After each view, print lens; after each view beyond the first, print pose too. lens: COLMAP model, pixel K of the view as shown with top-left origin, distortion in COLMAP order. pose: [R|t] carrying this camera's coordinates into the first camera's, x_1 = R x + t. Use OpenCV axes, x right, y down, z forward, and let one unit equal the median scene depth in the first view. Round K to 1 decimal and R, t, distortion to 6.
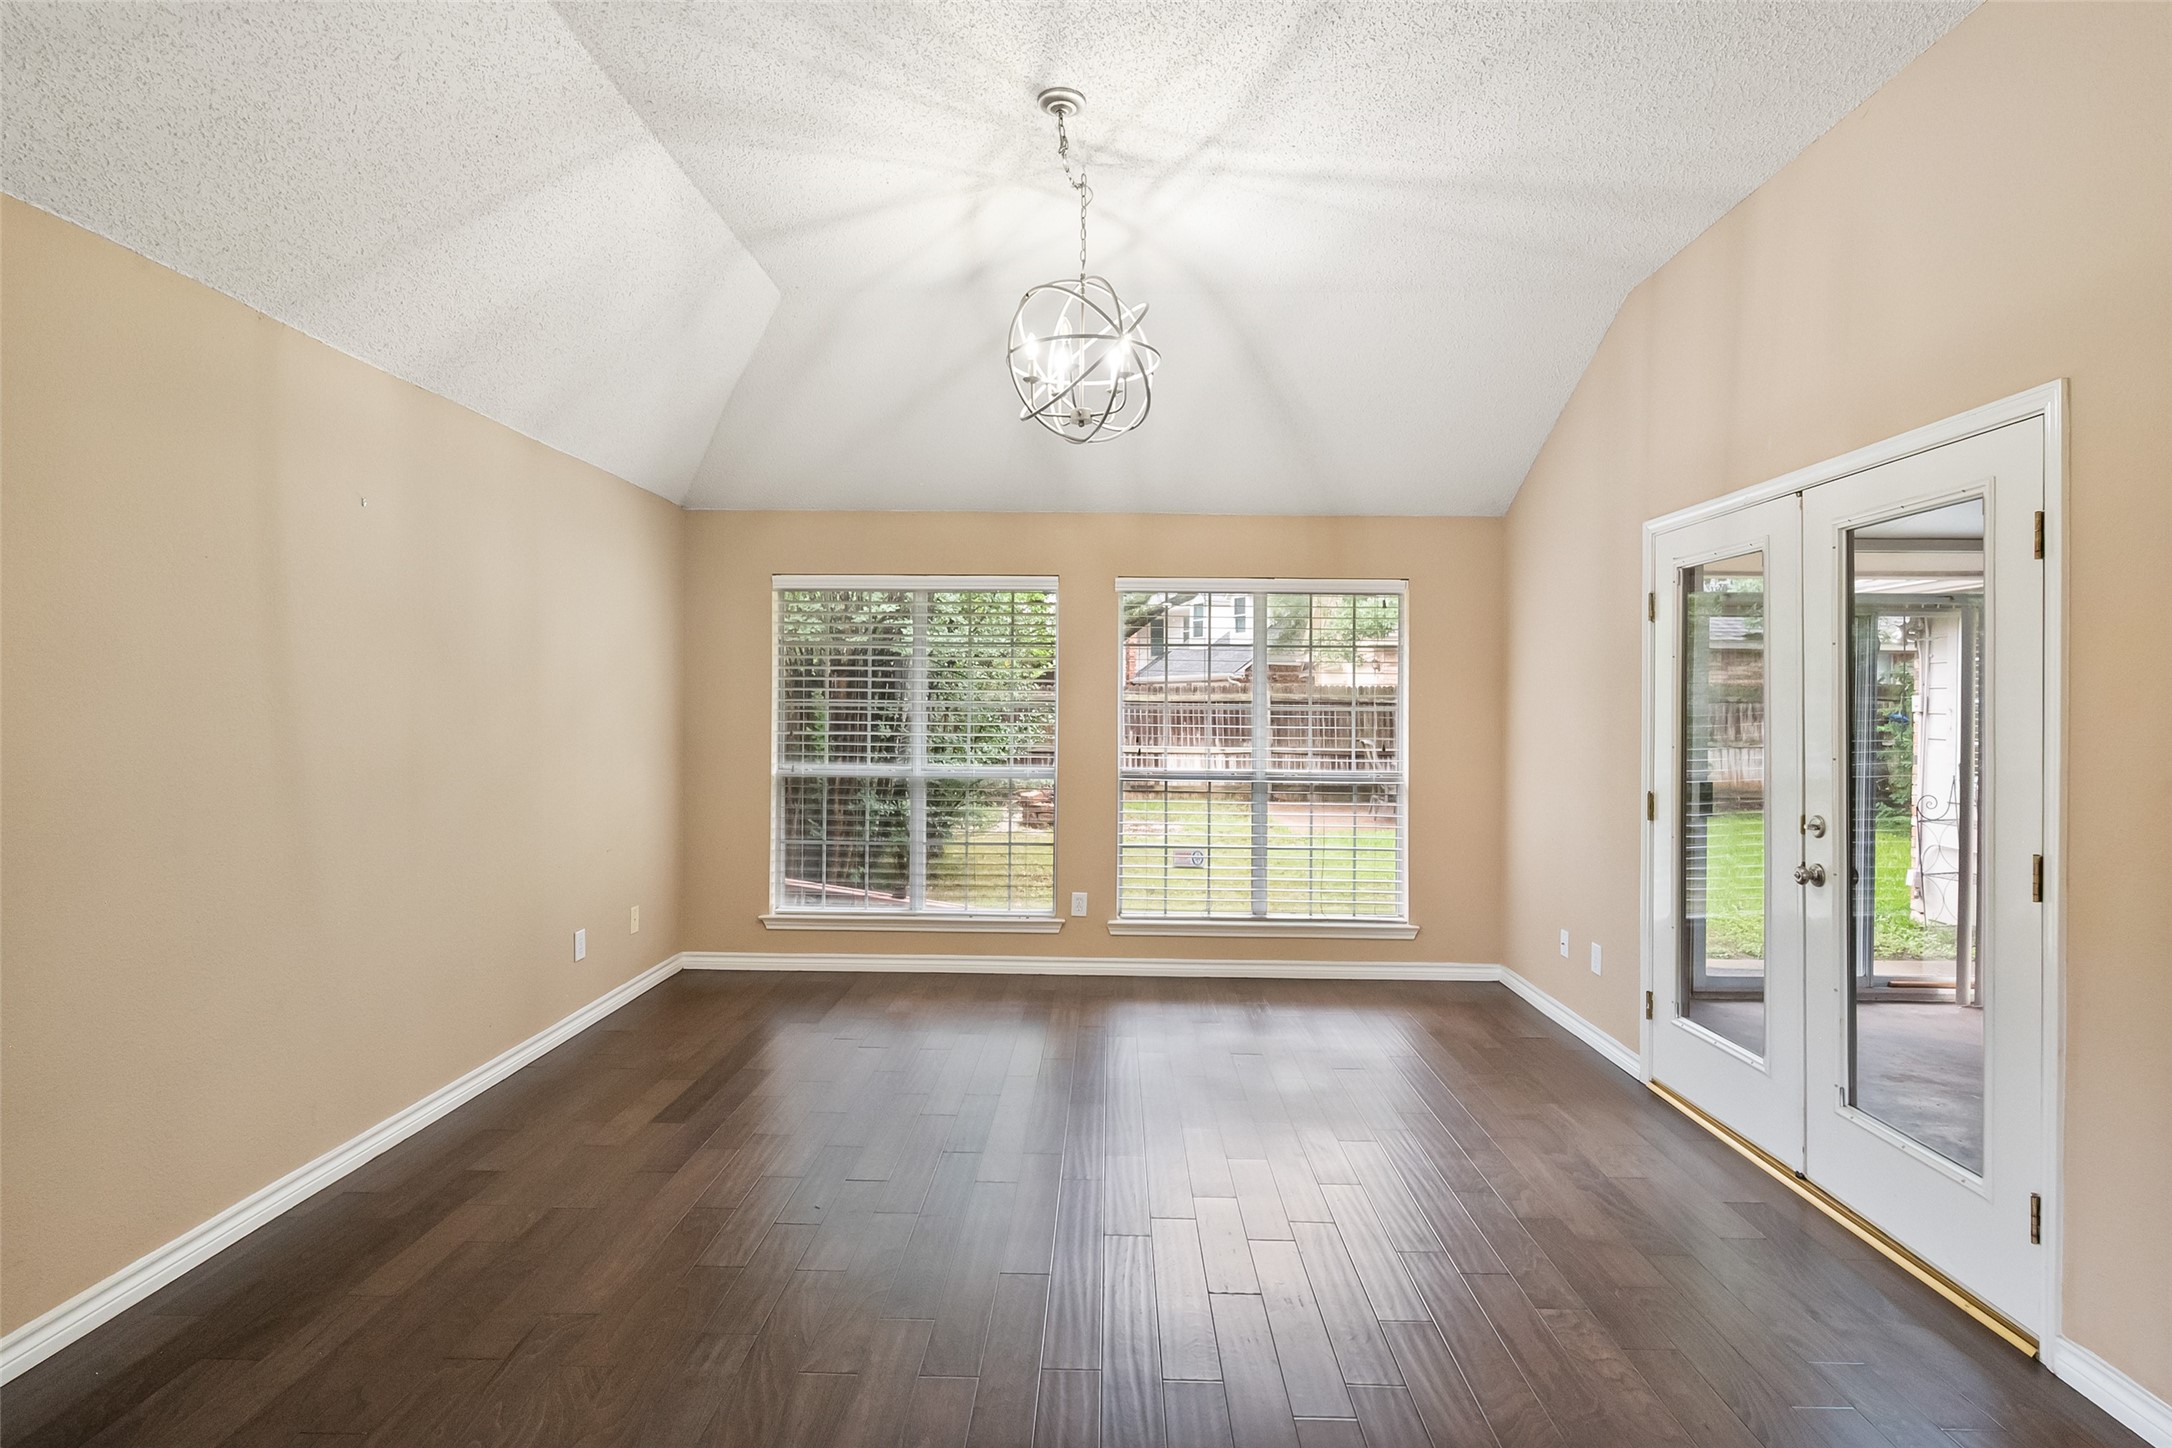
lens RADIAL K [[1063.7, 0, 1094.5], [0, 1063.7, 714.9], [0, 0, 1]] dist [0.003678, 0.000288]
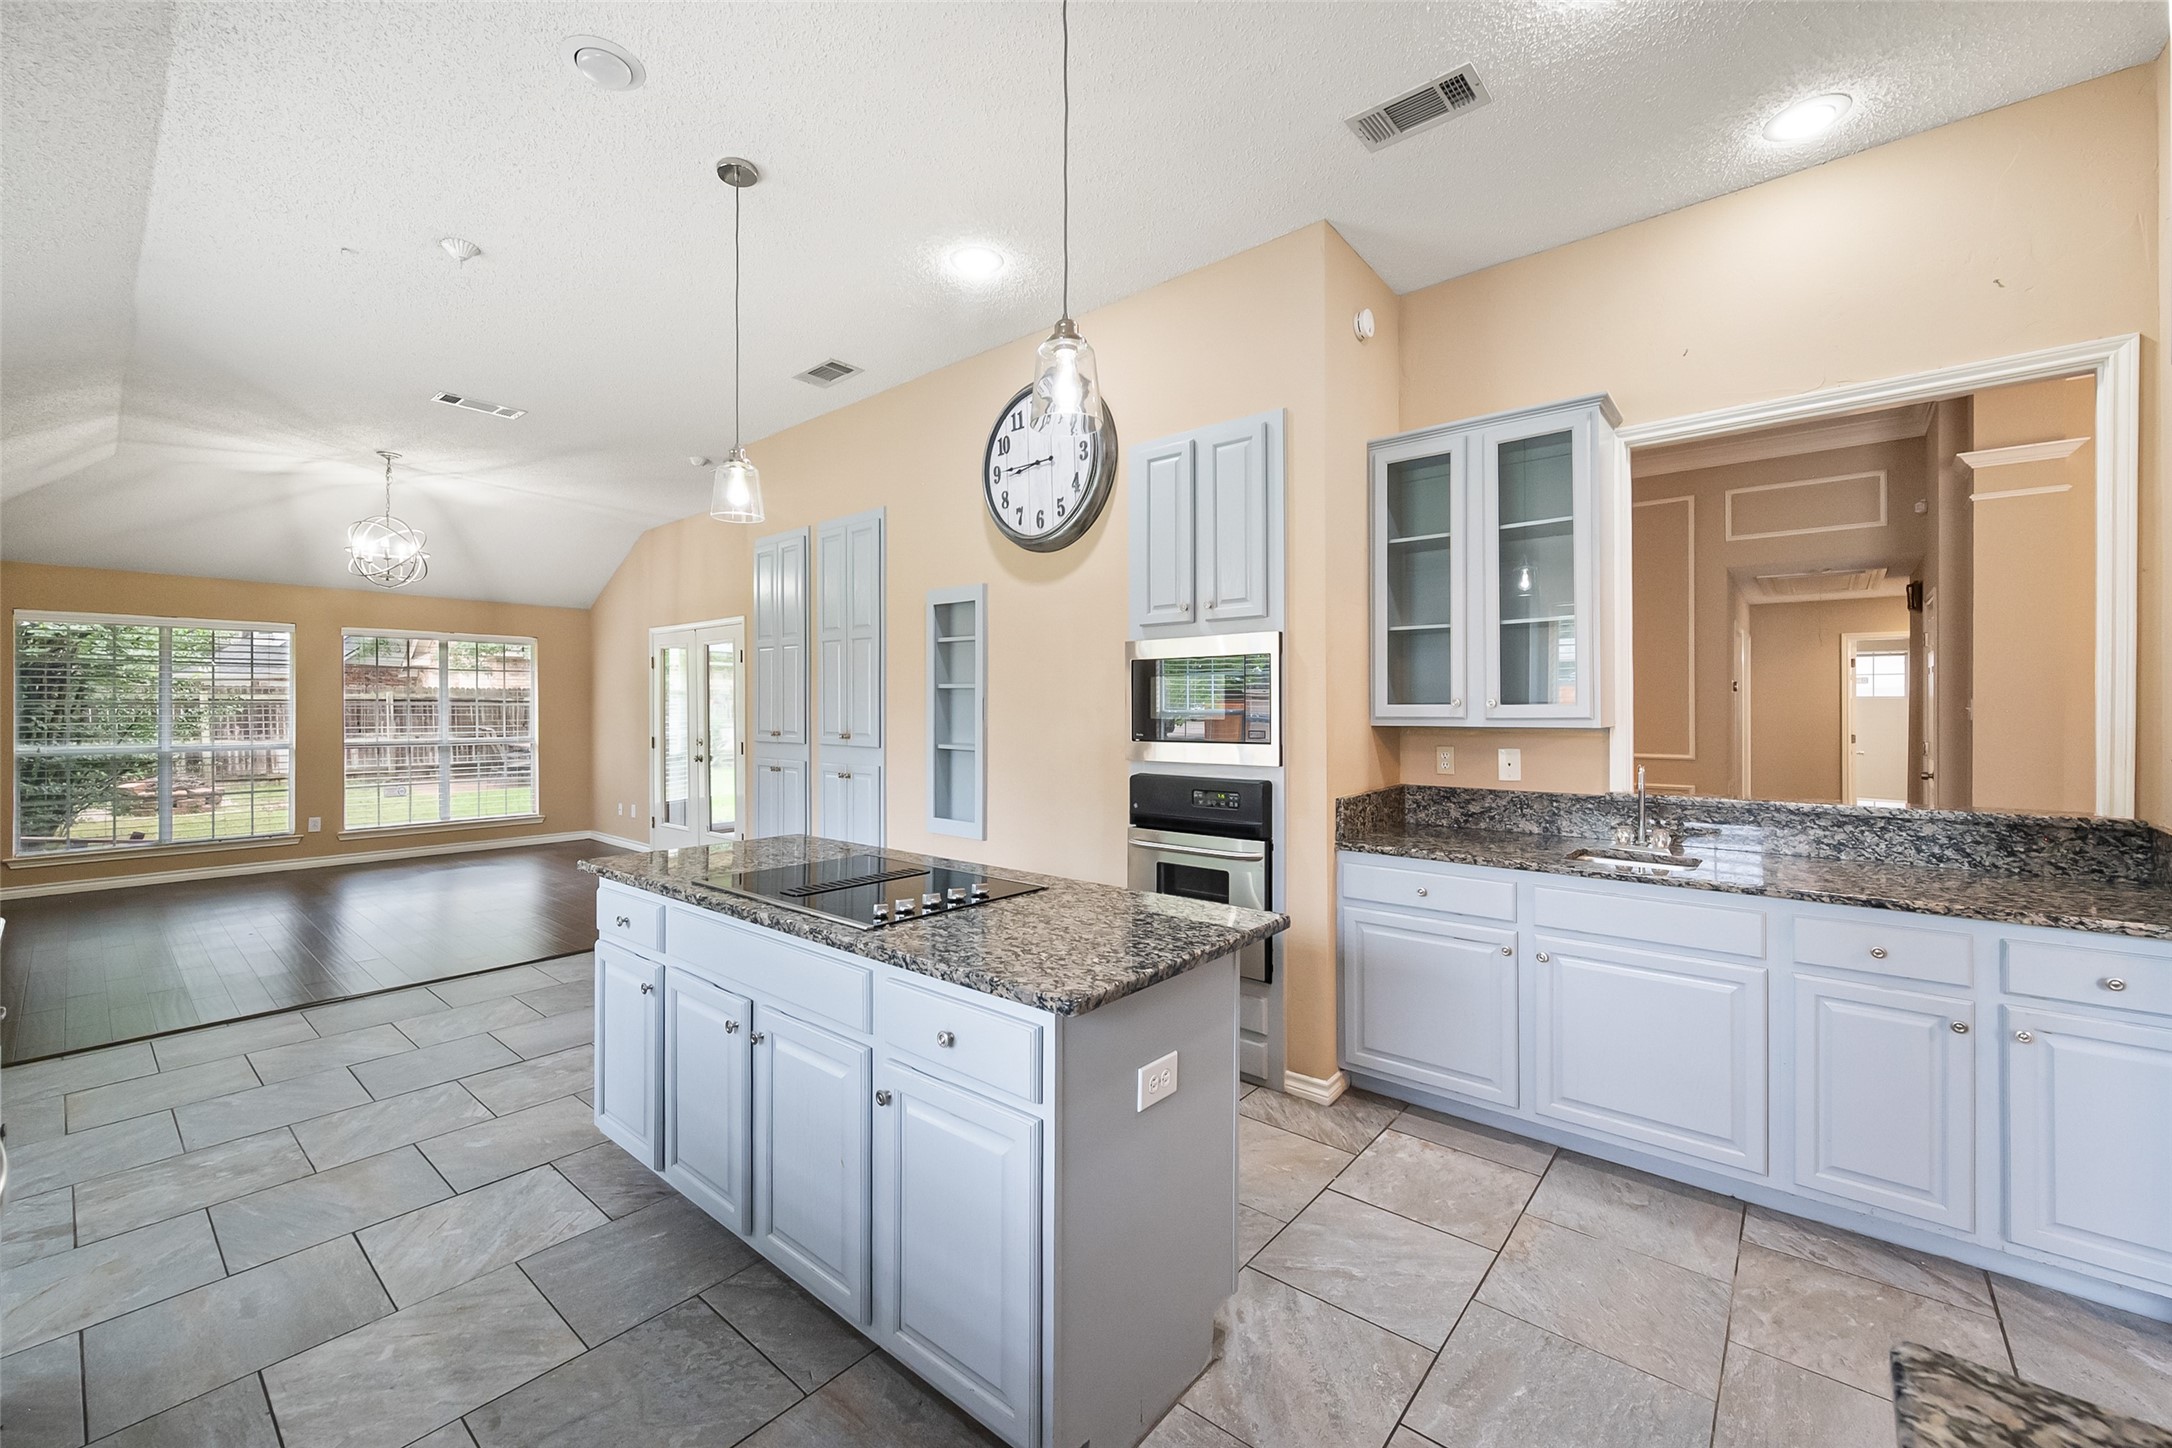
lens RADIAL K [[867.1, 0, 1083.3], [0, 867.1, 708.2], [0, 0, 1]] dist [-0.000226, -0.000030]
pose [[0.636684, -0.007934, 0.771084, -0.299179], [0.010569, 0.999943, 0.001562, 0.008380], [-0.771053, 0.007155, 0.636731, -0.798187]]
